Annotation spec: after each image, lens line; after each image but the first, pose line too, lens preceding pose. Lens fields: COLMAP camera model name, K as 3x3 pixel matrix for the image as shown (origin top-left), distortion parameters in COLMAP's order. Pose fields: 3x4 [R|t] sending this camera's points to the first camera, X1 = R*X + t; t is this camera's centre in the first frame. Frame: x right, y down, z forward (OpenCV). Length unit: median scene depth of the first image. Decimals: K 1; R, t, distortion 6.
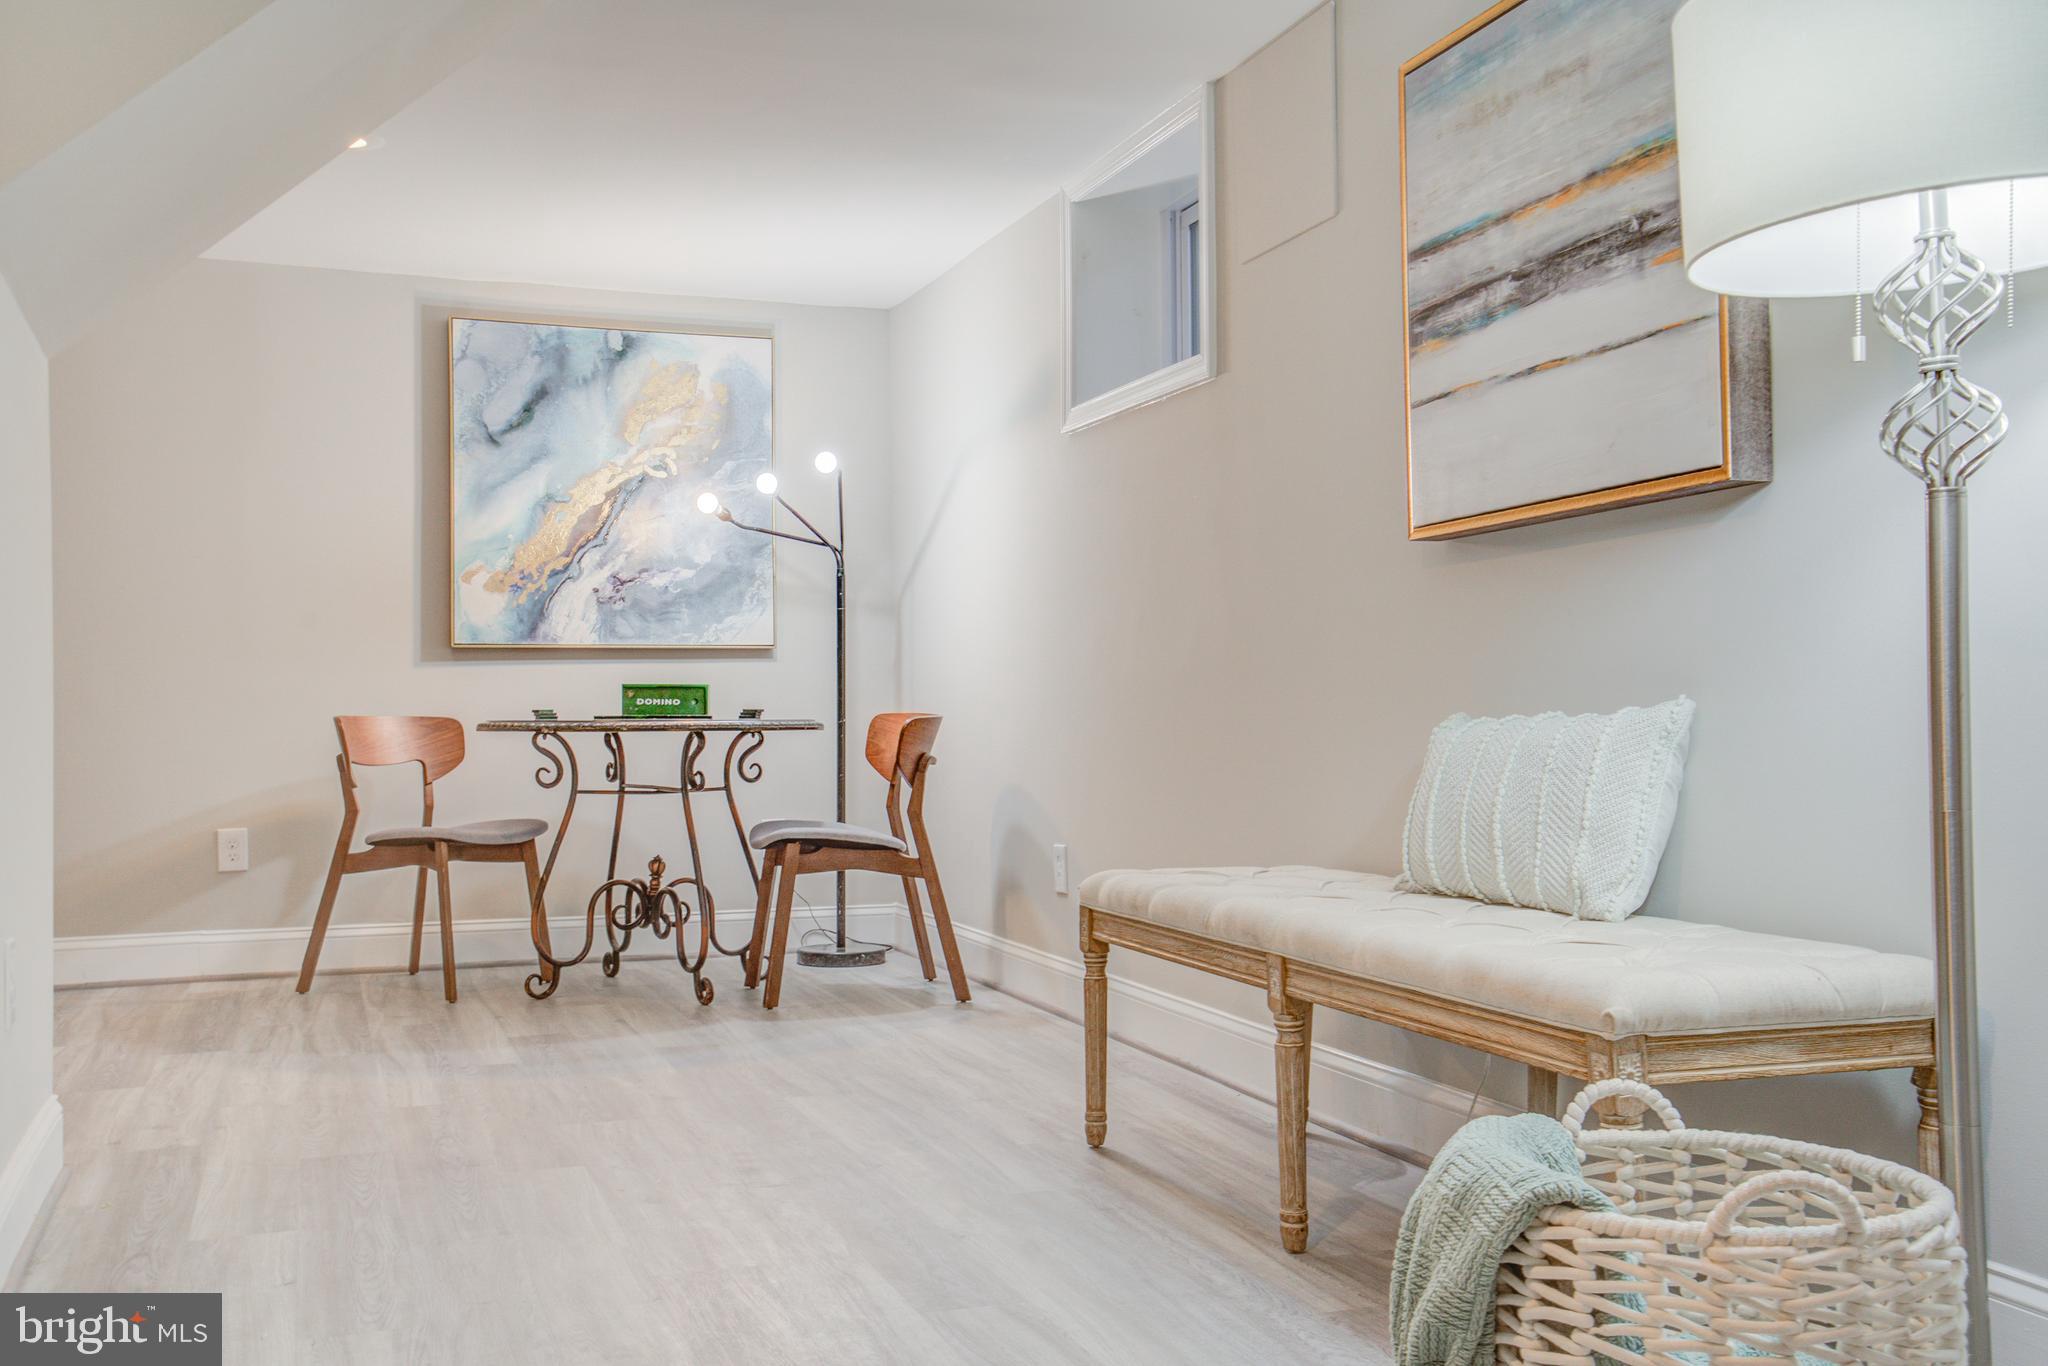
lens RADIAL K [[1979.9, 0, 1023.2], [0, 1979.9, 651.0], [0, 0, 1]] dist [0.069987, 0.015235]
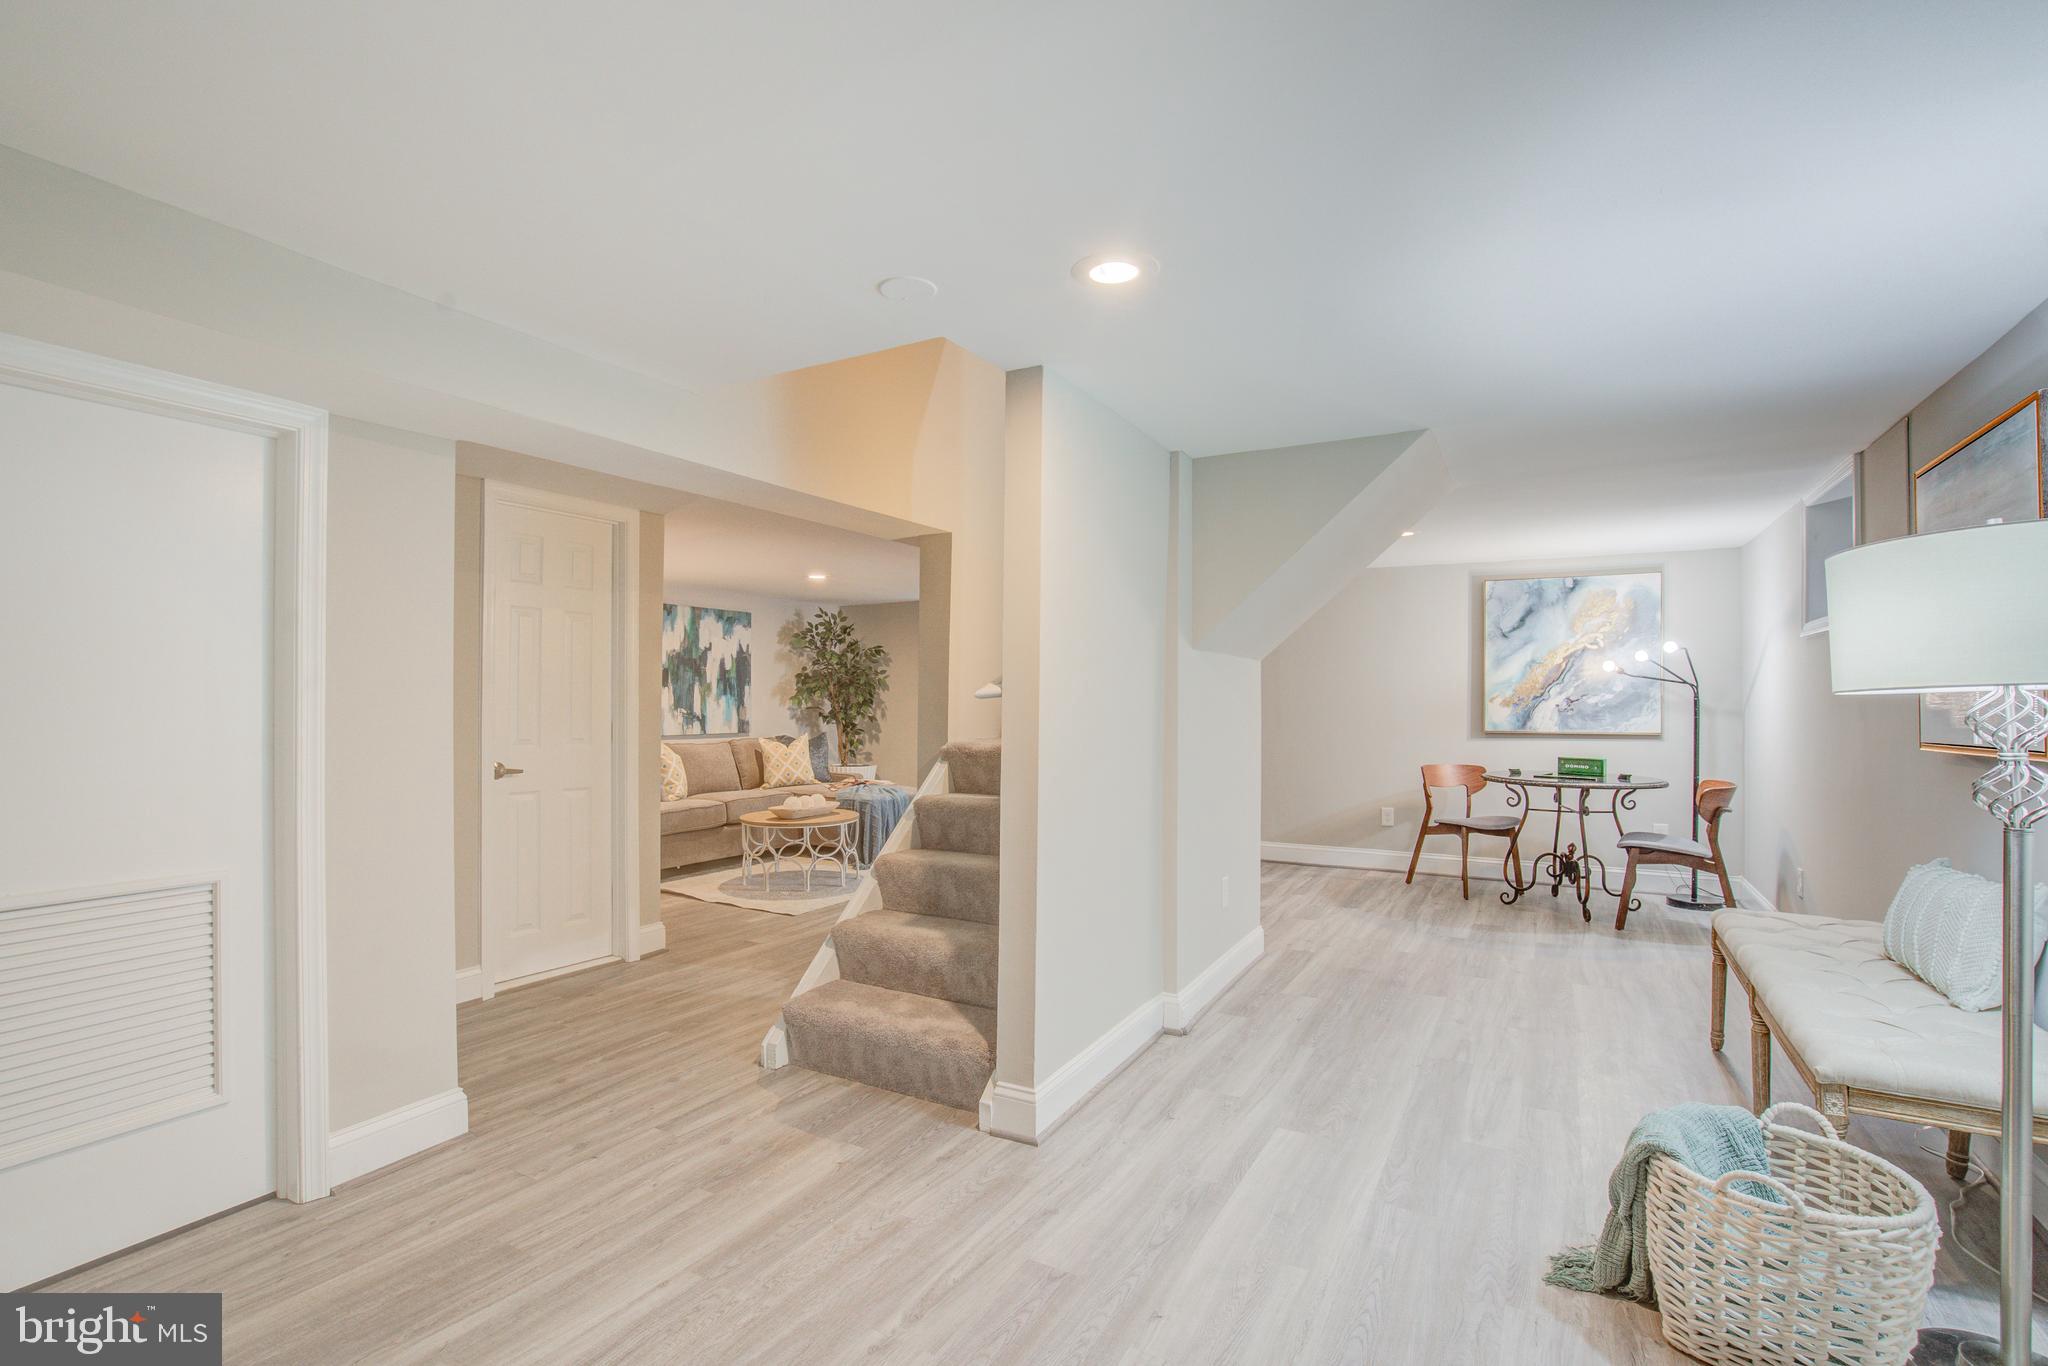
lens RADIAL K [[934.3, 0, 1032.7], [0, 934.3, 698.4], [0, 0, 1]] dist [-0.001466, -0.000160]
pose [[0.665584, 0.001292, -0.746322, 0.149850], [0.019228, 0.999637, 0.018879, -0.068493], [0.746075, -0.026916, 0.665318, -0.053341]]
